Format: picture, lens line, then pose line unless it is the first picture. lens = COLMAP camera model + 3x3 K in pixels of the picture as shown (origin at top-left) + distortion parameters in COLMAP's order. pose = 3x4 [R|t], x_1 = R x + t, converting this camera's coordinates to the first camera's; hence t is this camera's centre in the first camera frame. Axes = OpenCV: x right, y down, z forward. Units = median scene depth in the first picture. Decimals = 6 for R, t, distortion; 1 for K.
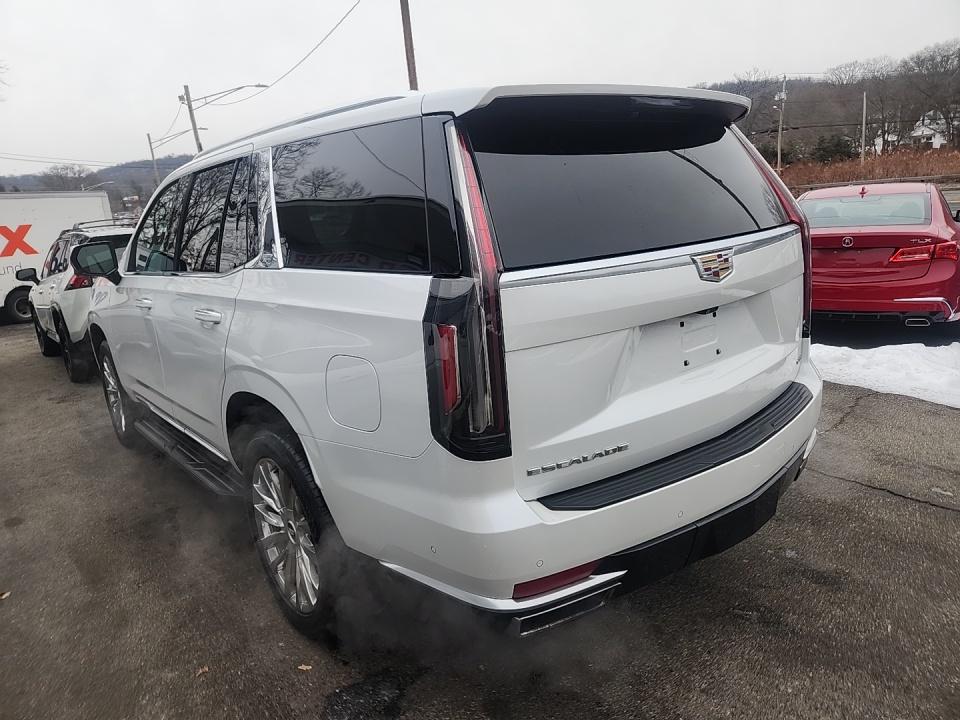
lens RADIAL K [[659.2, 0, 498.0], [0, 659.2, 362.7], [0, 0, 1]] dist [0.074681, -0.056468]
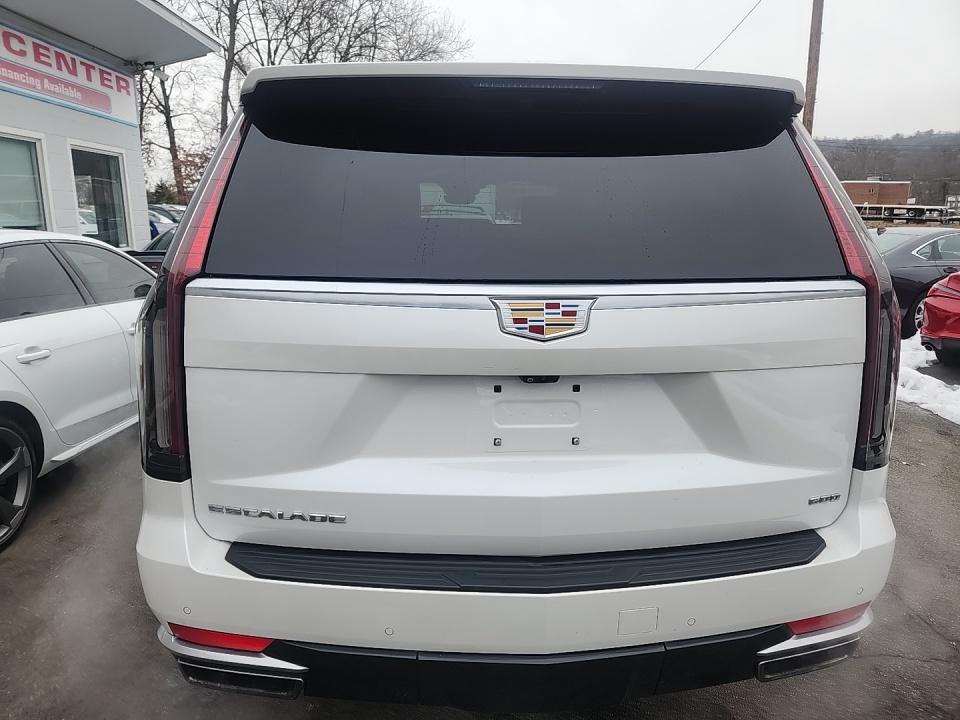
lens RADIAL K [[659.2, 0, 498.0], [0, 659.2, 362.7], [0, 0, 1]] dist [0.074681, -0.056468]
pose [[0.799681, 0.212764, -0.561463, 0.691950], [-0.208500, 0.975322, 0.072631, -0.141230], [0.563061, 0.058983, 0.824308, 0.405817]]
